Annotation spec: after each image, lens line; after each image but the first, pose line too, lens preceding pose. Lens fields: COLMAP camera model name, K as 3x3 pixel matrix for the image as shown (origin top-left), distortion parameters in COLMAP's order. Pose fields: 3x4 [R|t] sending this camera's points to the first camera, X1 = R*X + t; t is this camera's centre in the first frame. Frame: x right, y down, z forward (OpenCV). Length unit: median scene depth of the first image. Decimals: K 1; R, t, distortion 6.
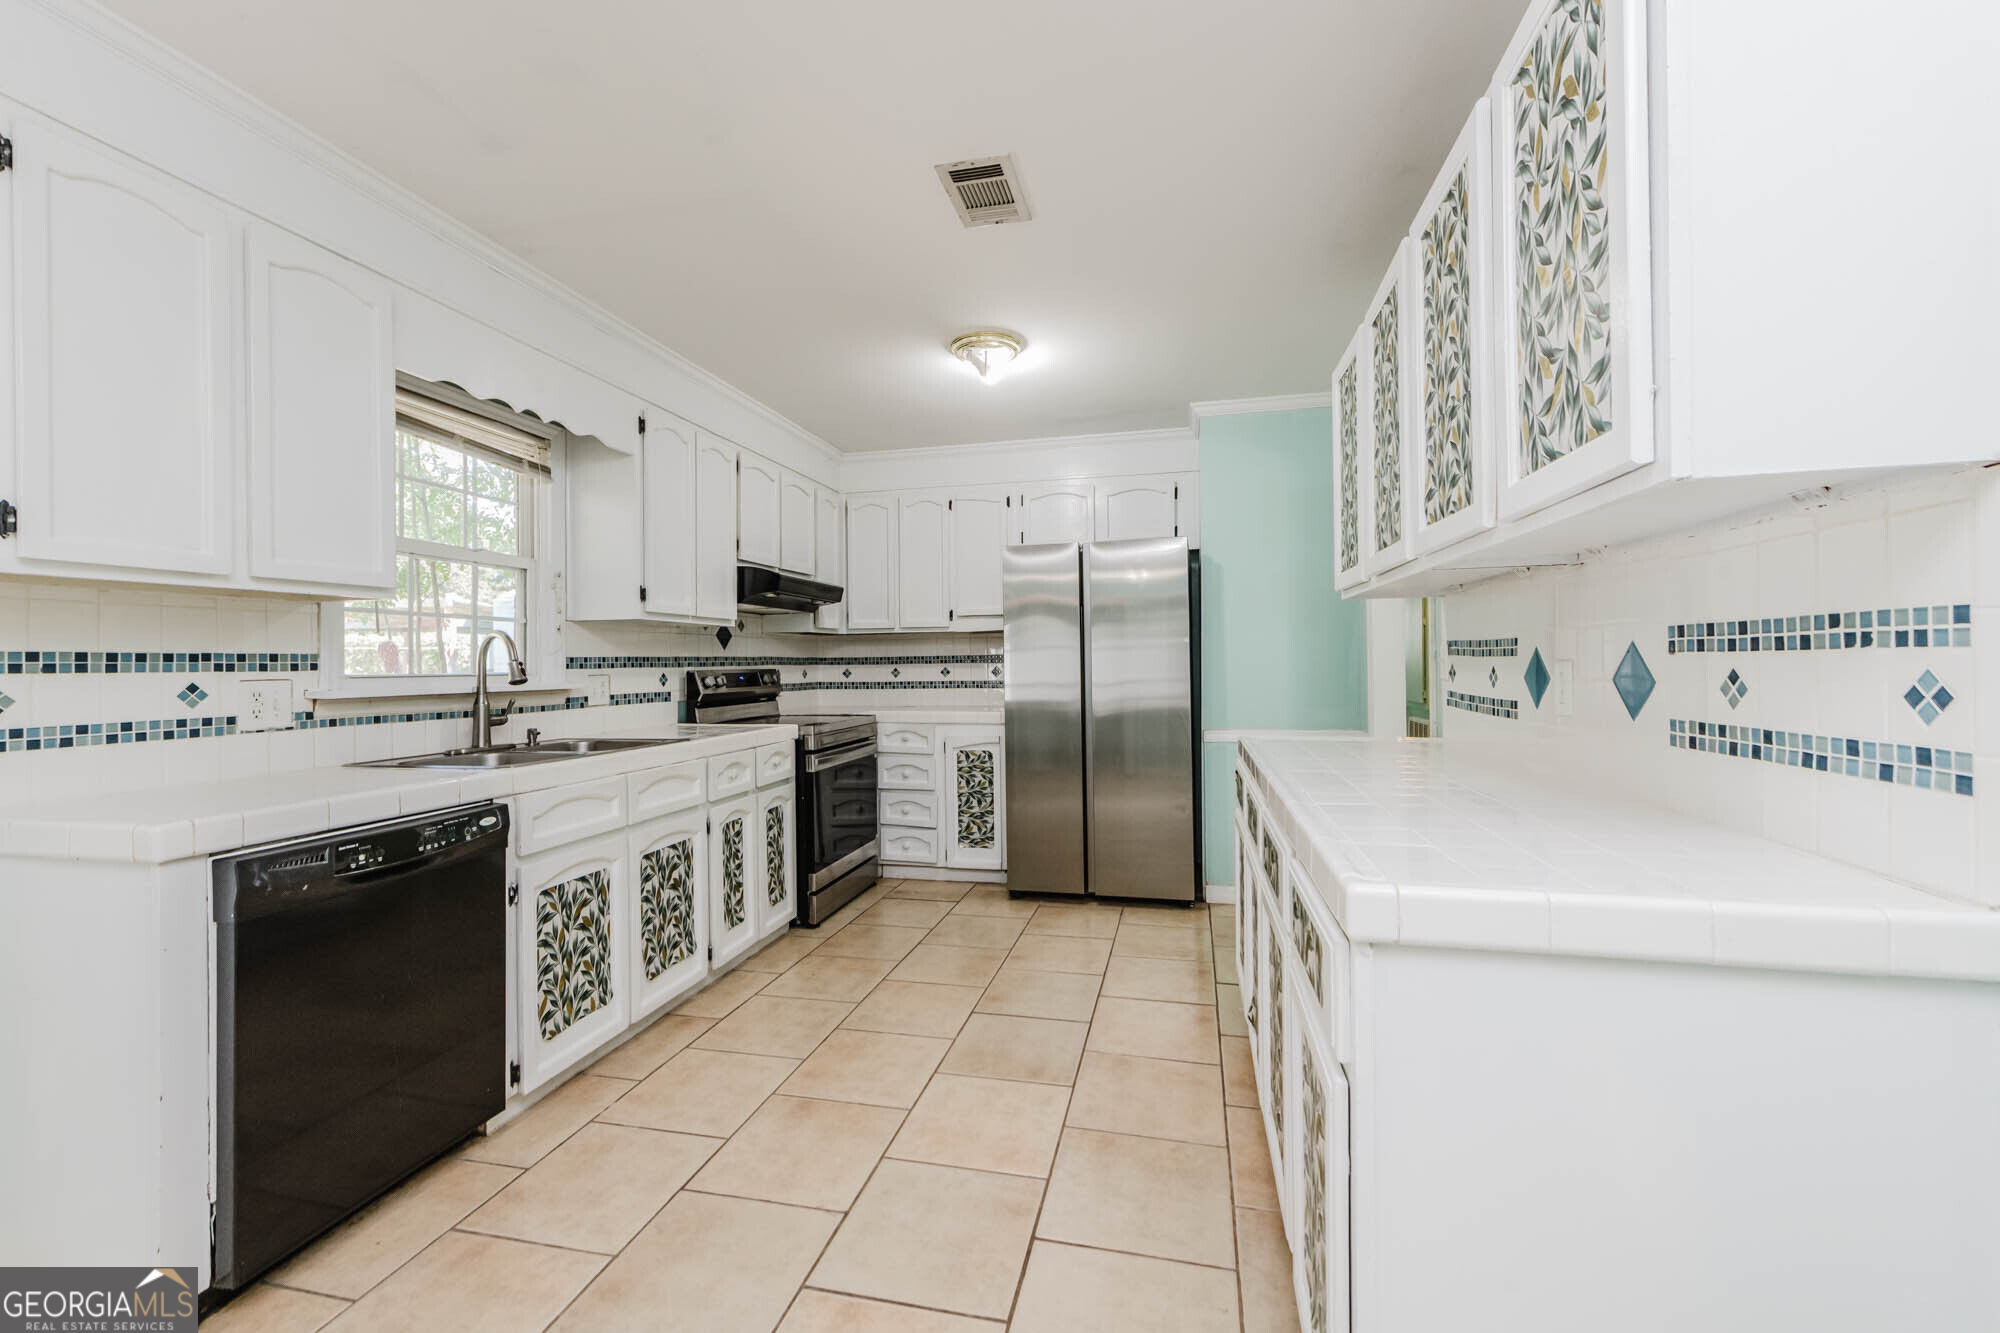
lens RADIAL K [[780.0, 0, 1035.9], [0, 780.0, 649.0], [0, 0, 1]] dist [0.001122, -0.000168]
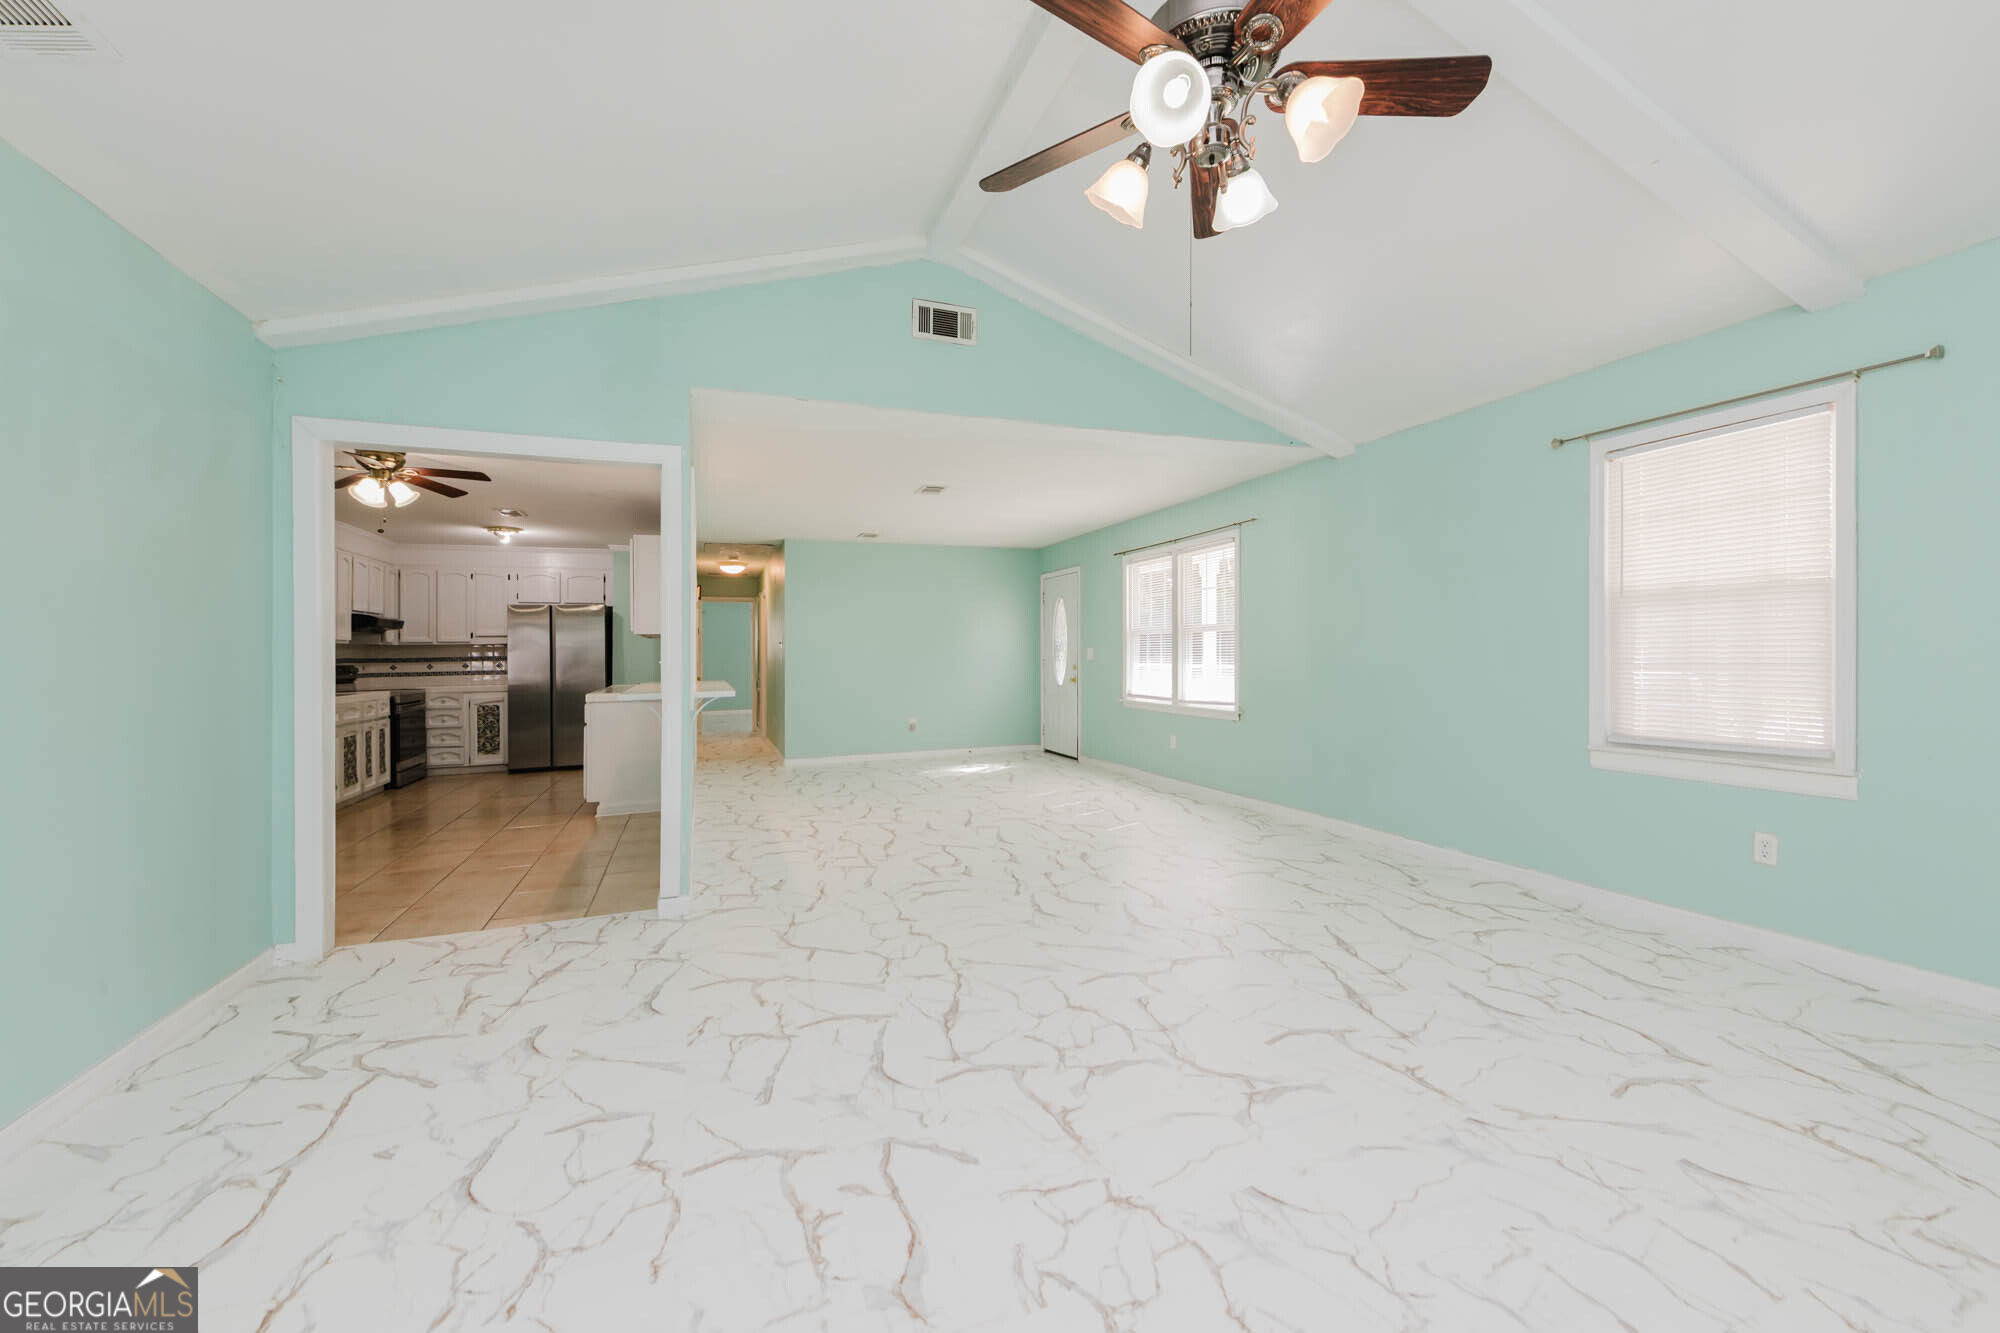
lens RADIAL K [[764.4, 0, 1002.5], [0, 764.4, 632.9], [0, 0, 1]] dist [0.001309, 0.000032]
pose [[0.843735, 0.007195, 0.536712, -0.028686], [0.002466, 0.999848, -0.017280, -0.021528], [-0.536755, 0.015903, 0.843588, -1.846009]]
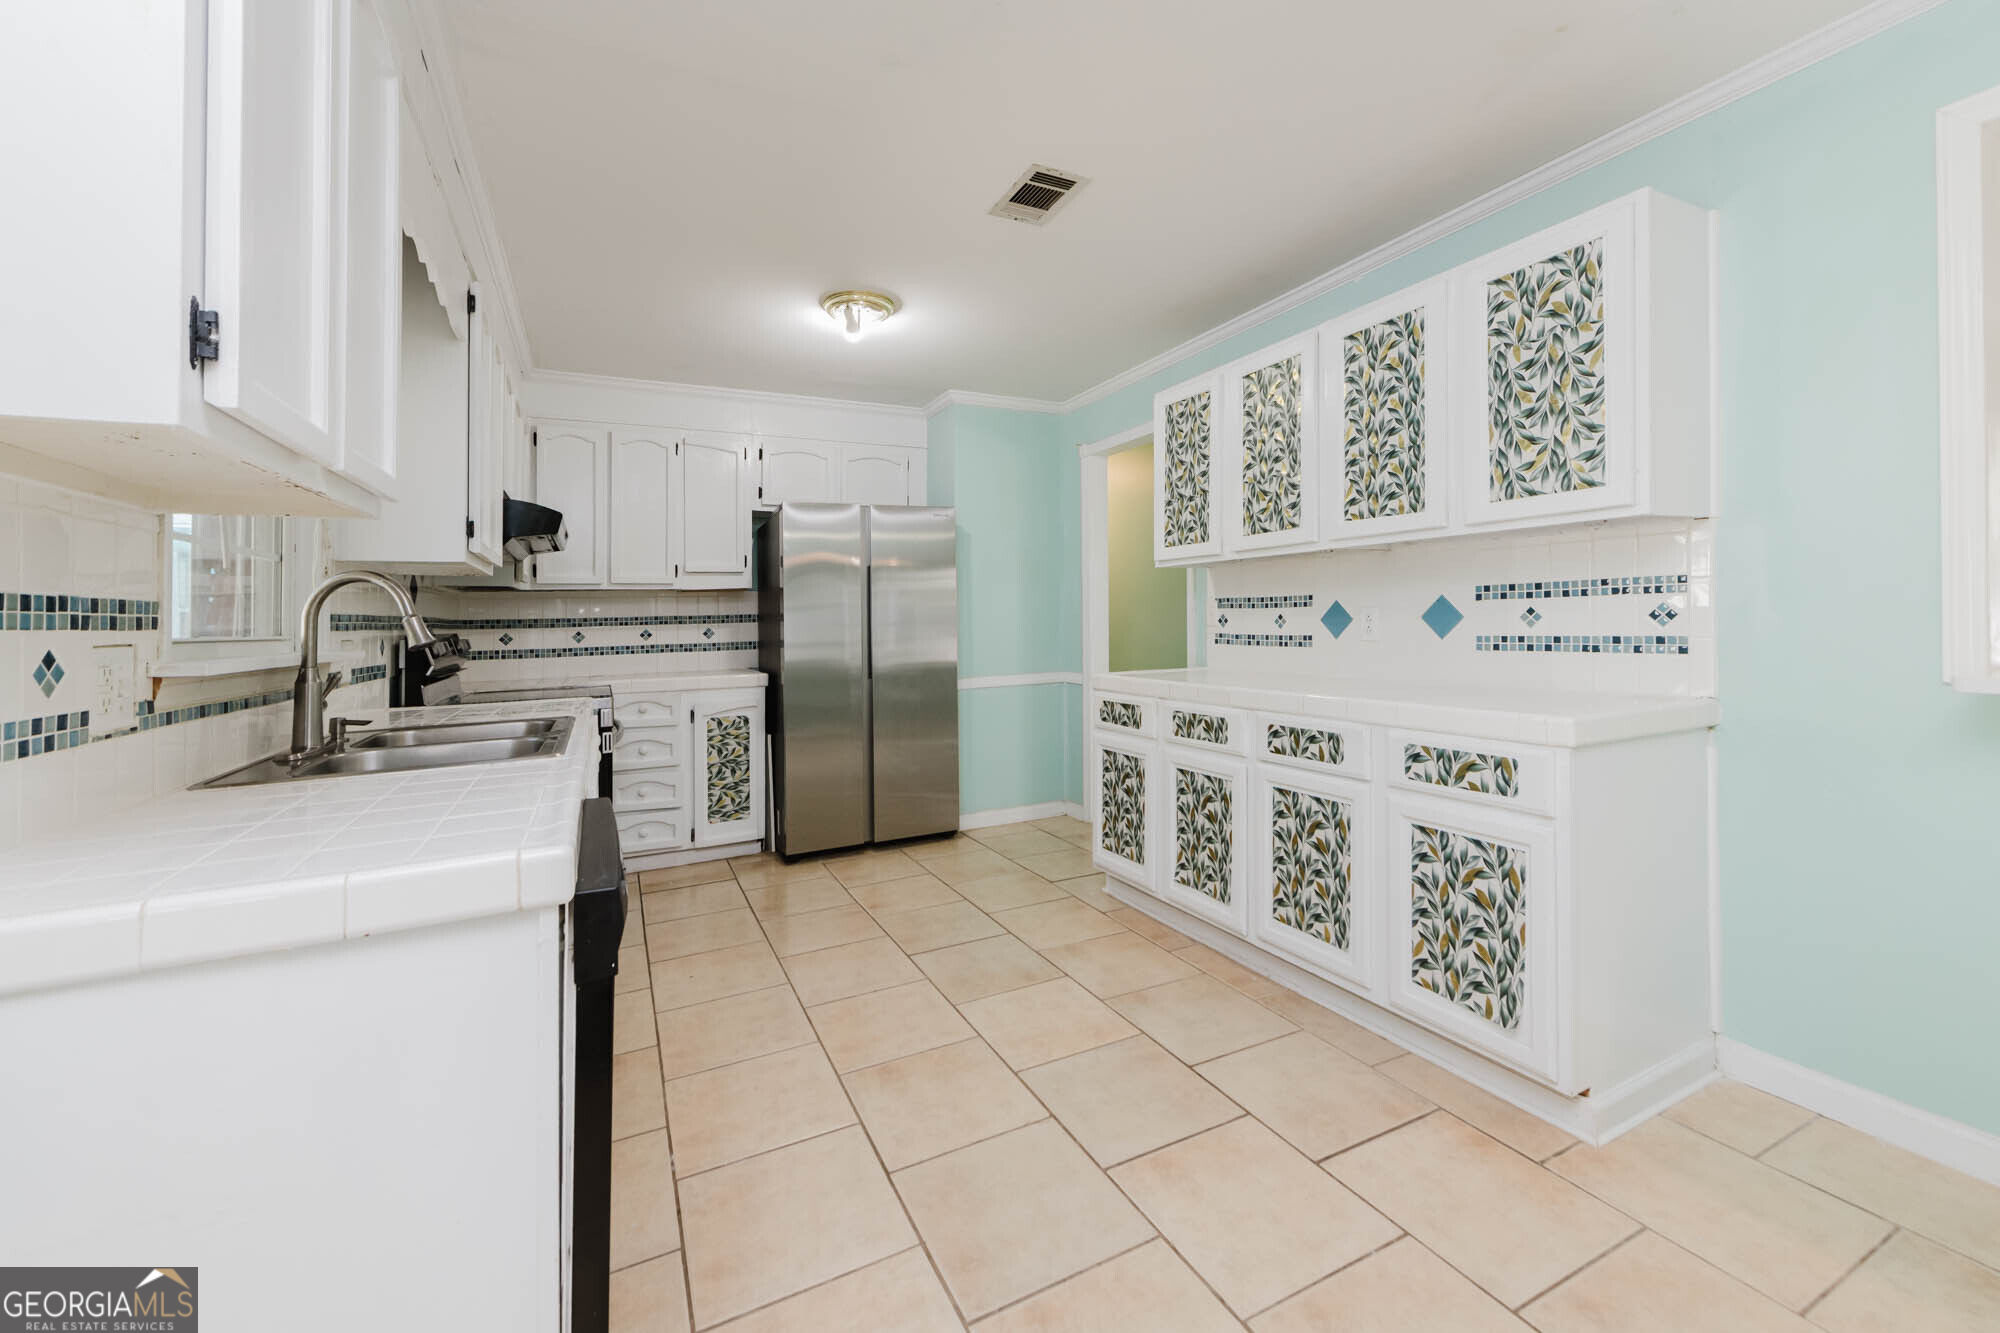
lens RADIAL K [[770.9, 0, 978.8], [0, 770.9, 609.7], [0, 0, 1]] dist [0.001400, 0.000025]
pose [[0.796171, -0.001114, 0.605071, -0.549620], [0.006405, 0.999958, -0.006587, 0.014160], [-0.605038, 0.009120, 0.796144, 0.115096]]
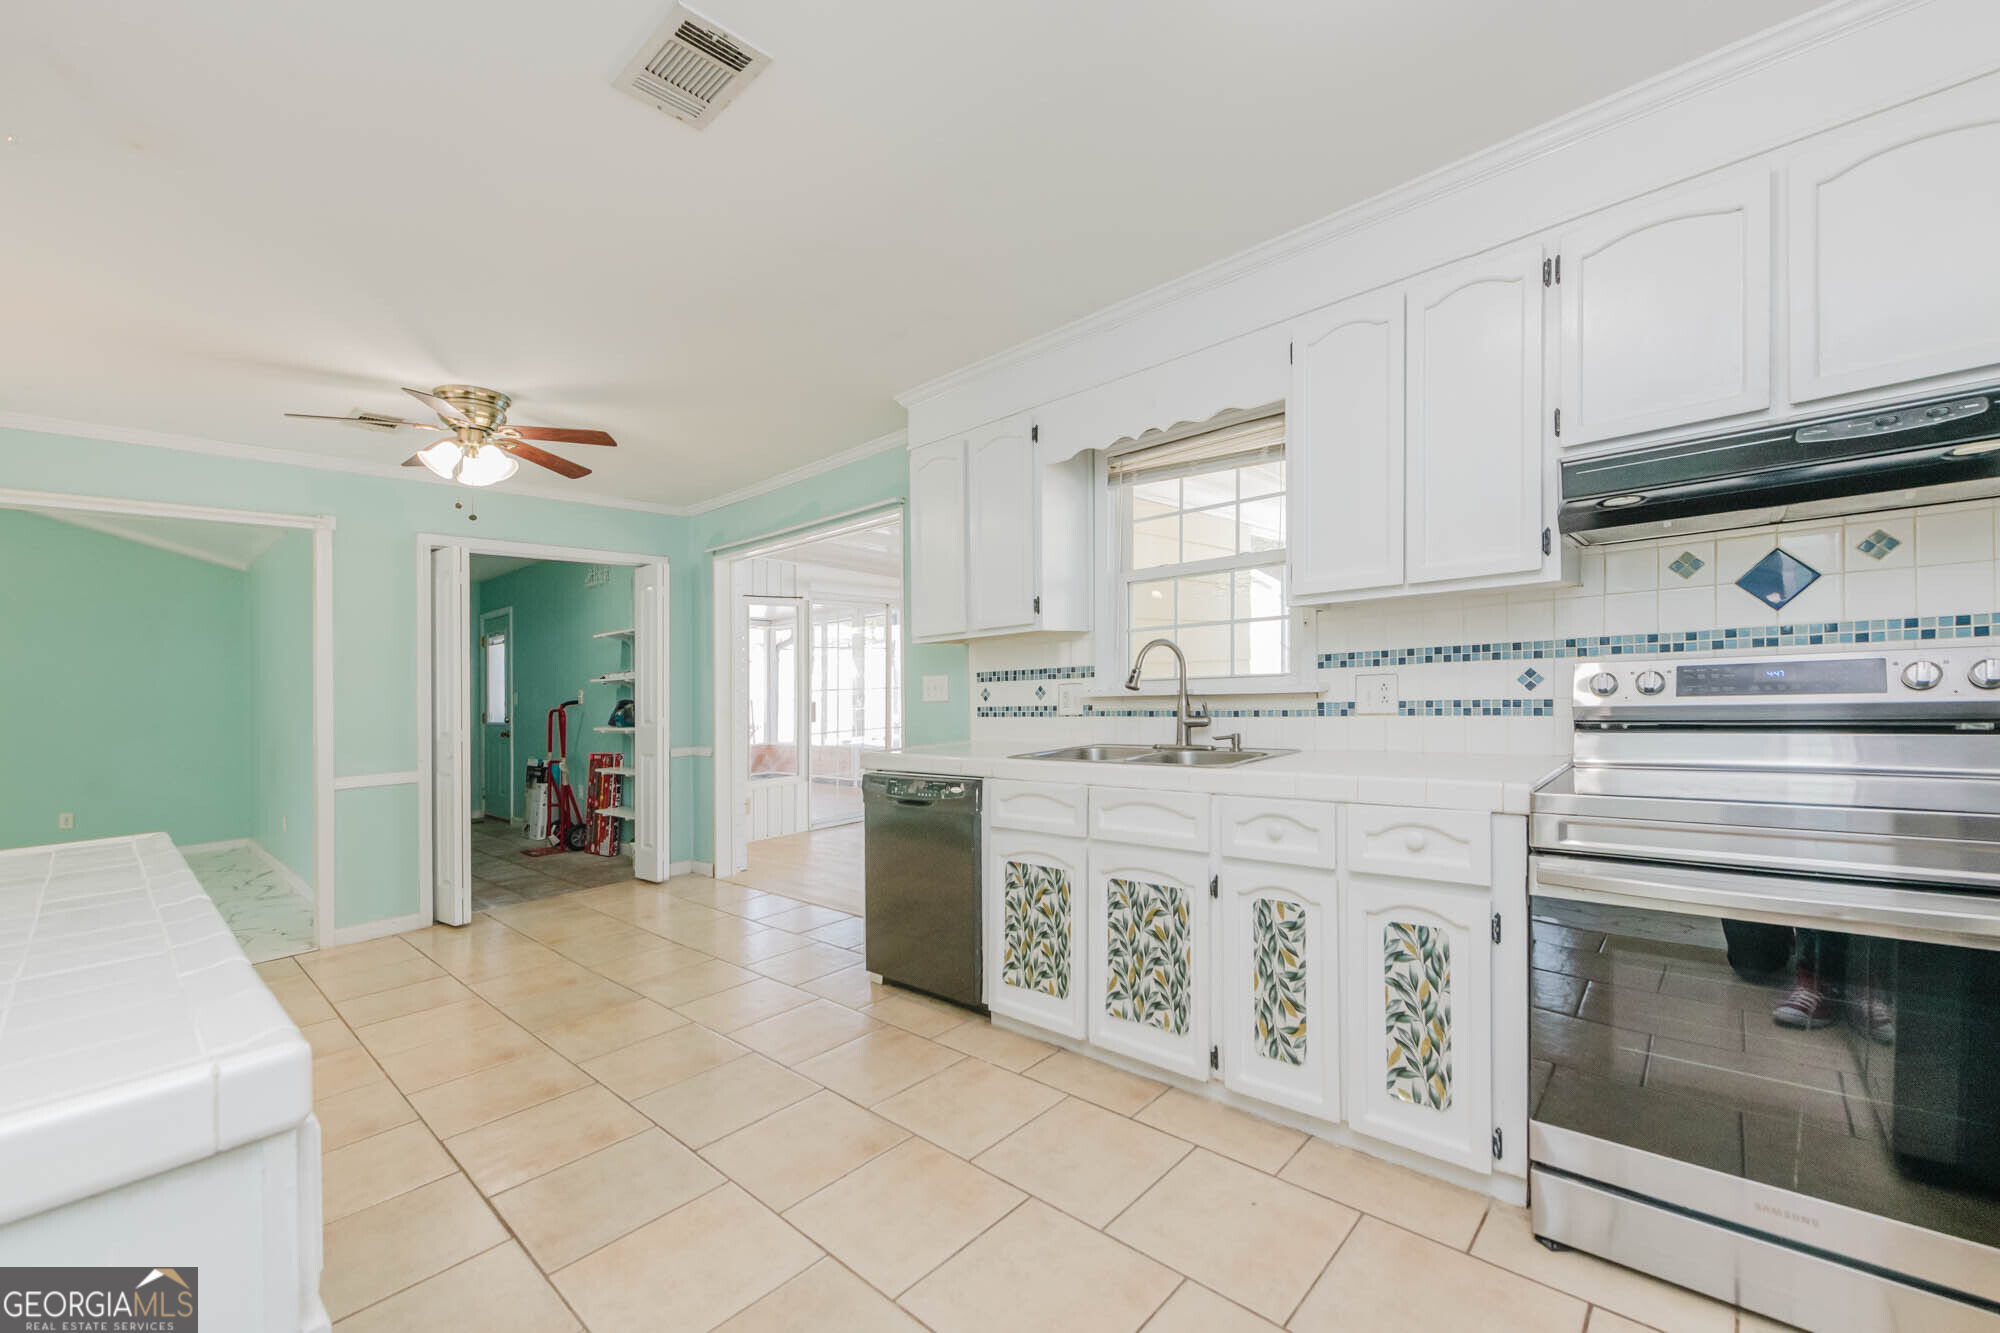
lens RADIAL K [[780.0, 0, 1035.9], [0, 780.0, 649.0], [0, 0, 1]] dist [0.001122, -0.000168]
pose [[-0.489647, -0.003500, -0.871913, 0.293569], [0.063683, 0.997178, -0.039766, 0.018304], [0.869592, -0.074997, -0.488043, 1.151173]]
